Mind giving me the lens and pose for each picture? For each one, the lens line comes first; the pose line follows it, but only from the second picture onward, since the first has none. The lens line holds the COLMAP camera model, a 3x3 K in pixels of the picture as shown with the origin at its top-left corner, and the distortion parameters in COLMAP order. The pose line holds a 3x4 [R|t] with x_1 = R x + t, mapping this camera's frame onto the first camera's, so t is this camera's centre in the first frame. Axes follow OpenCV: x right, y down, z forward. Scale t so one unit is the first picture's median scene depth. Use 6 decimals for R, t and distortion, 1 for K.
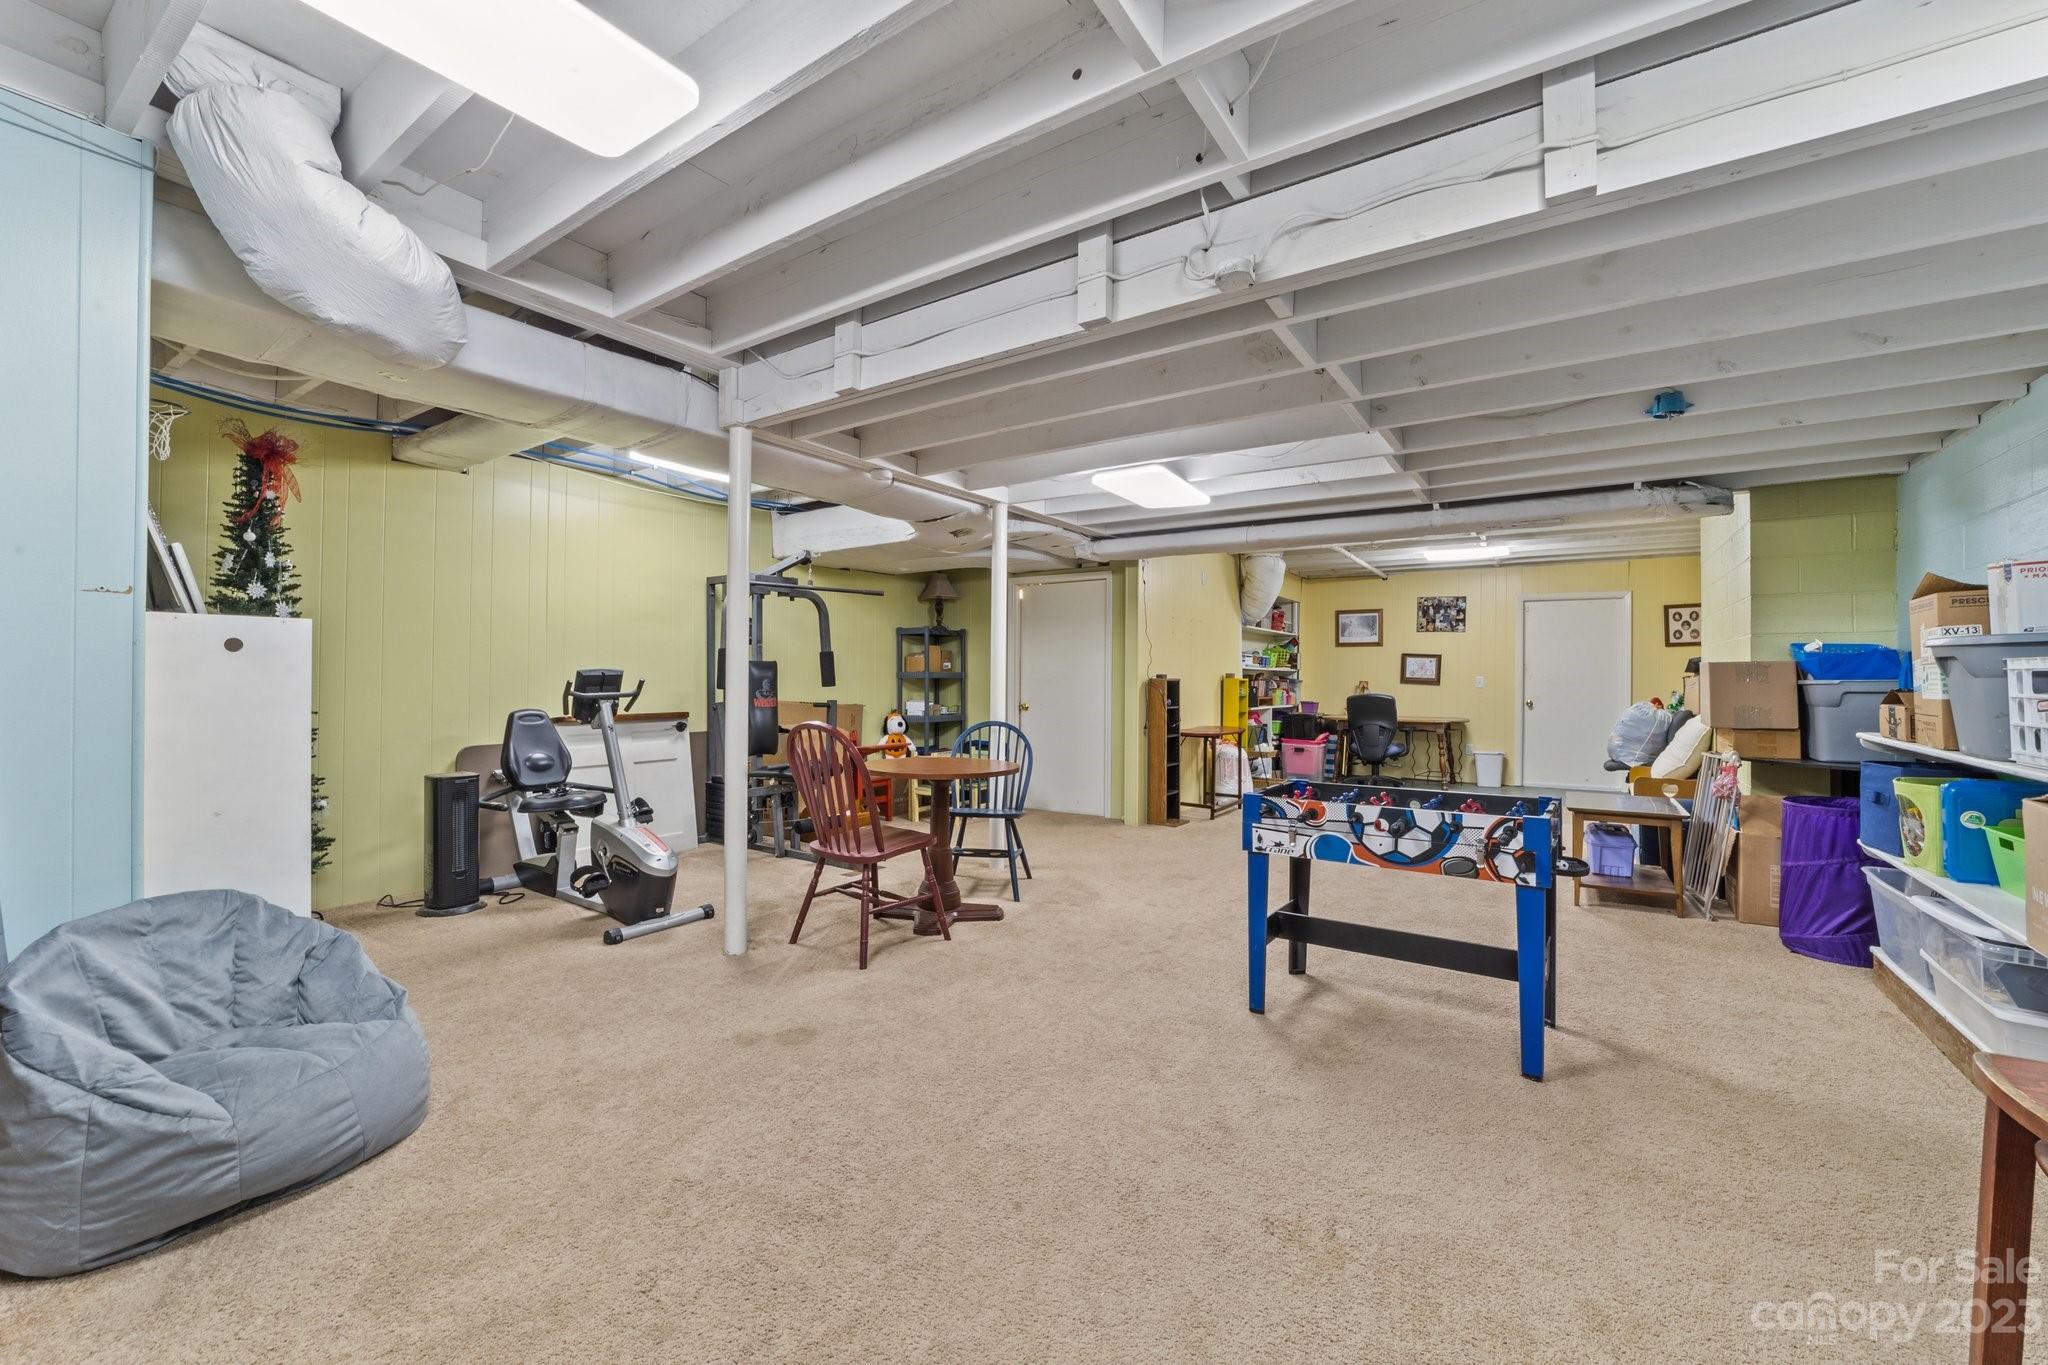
lens RADIAL K [[801.2, 0, 1029.6], [0, 801.2, 677.4], [0, 0, 1]] dist [0.001578, 0.000047]
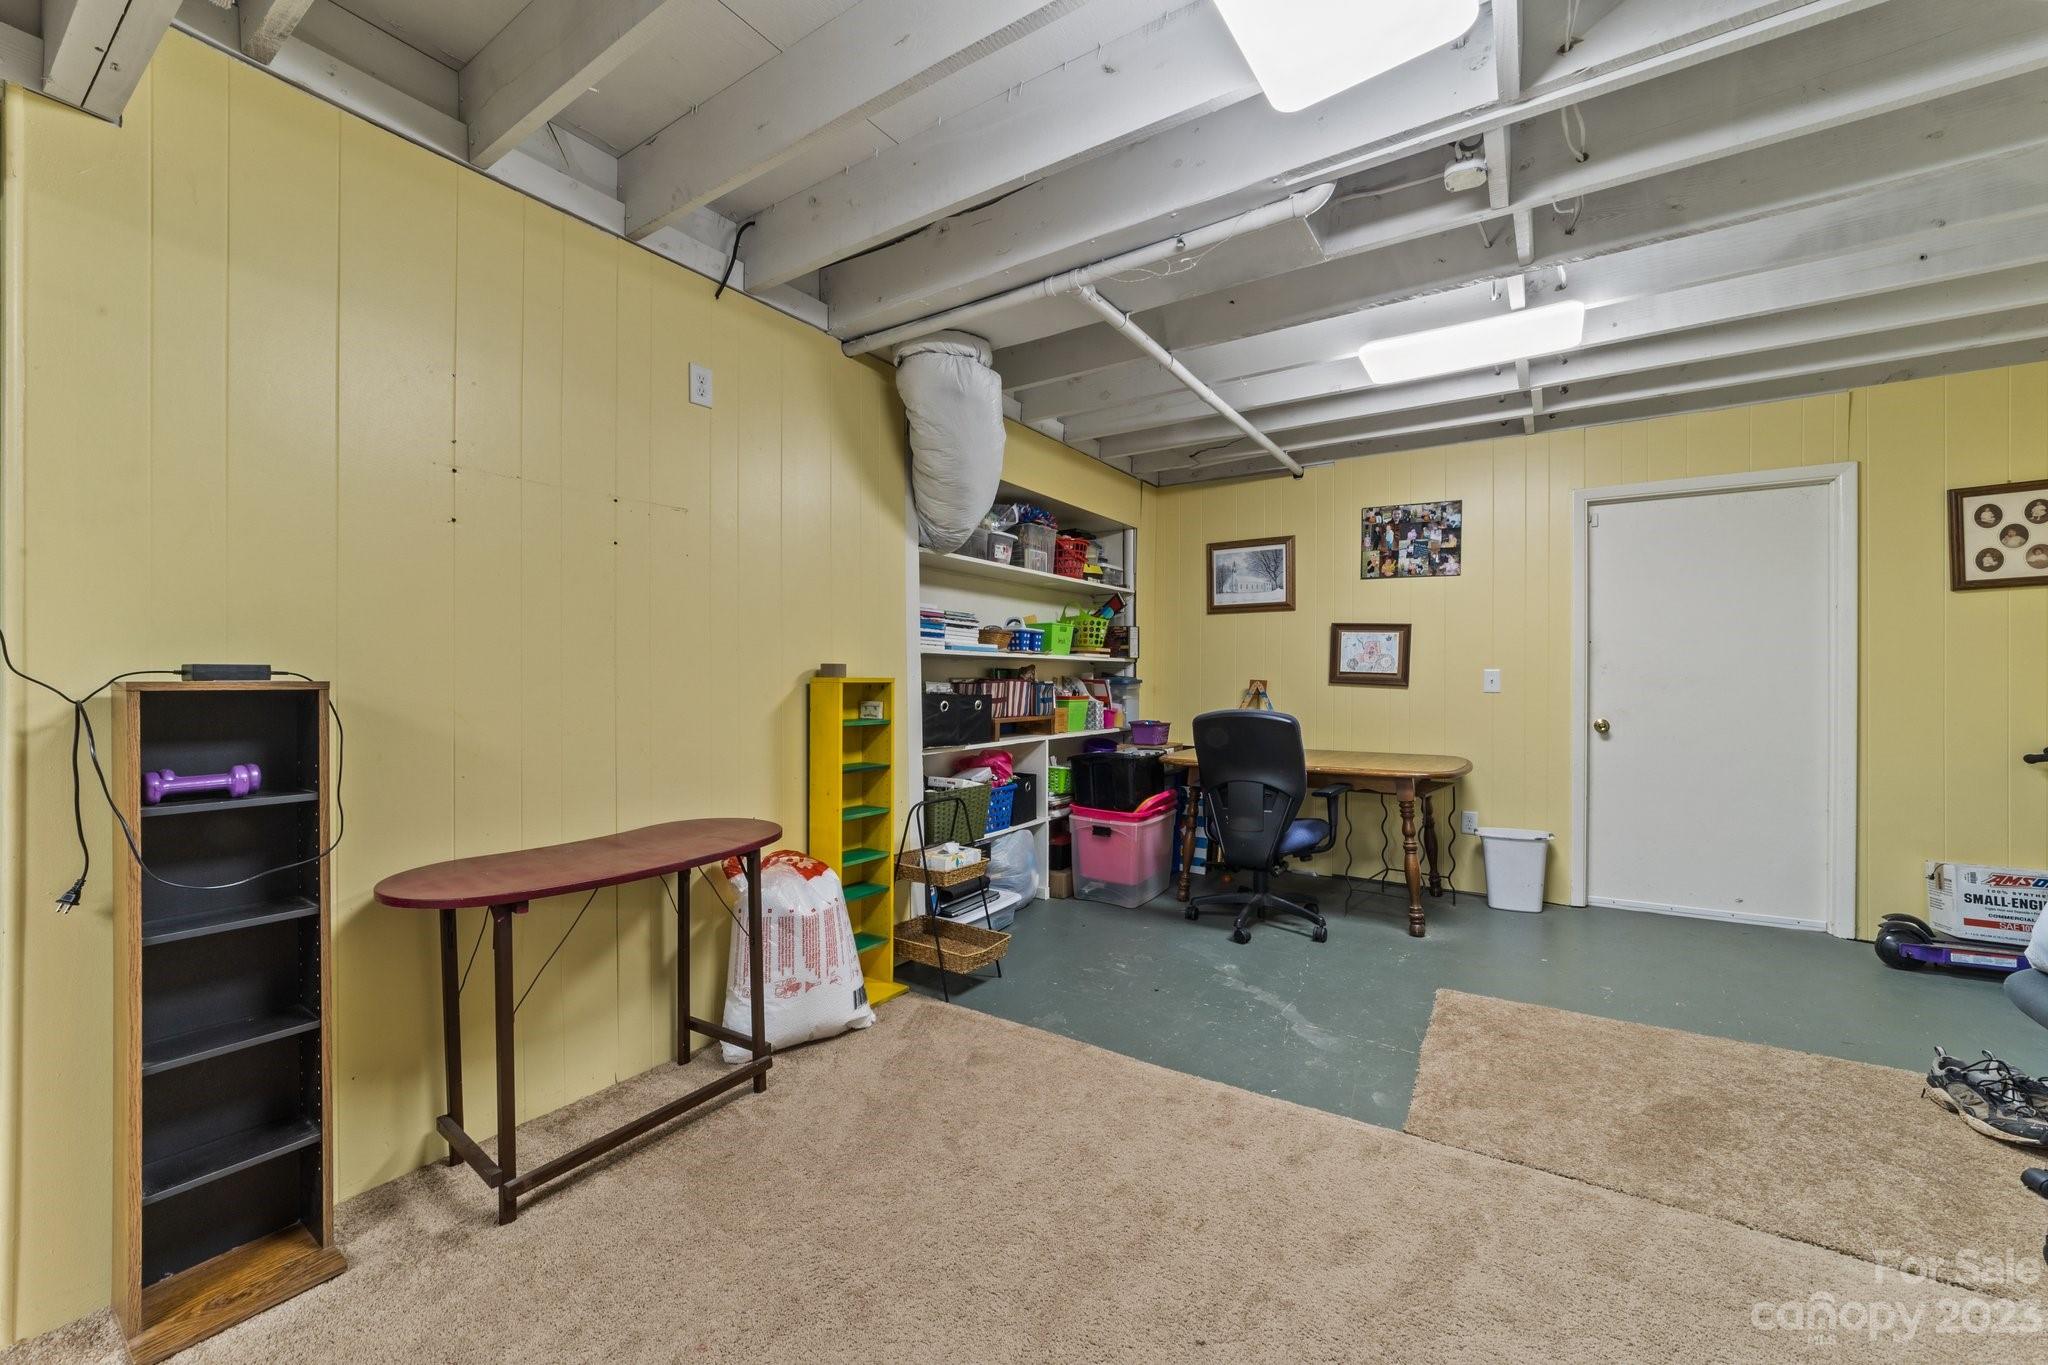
lens RADIAL K [[801.2, 0, 1018.1], [0, 801.2, 678.3], [0, 0, 1]] dist [0.001578, 0.000047]
pose [[0.999968, -0.007819, -0.001508, 0.282350], [0.007821, 0.999968, 0.001725, 0.001341], [0.001494, -0.001737, 0.999997, 0.525737]]
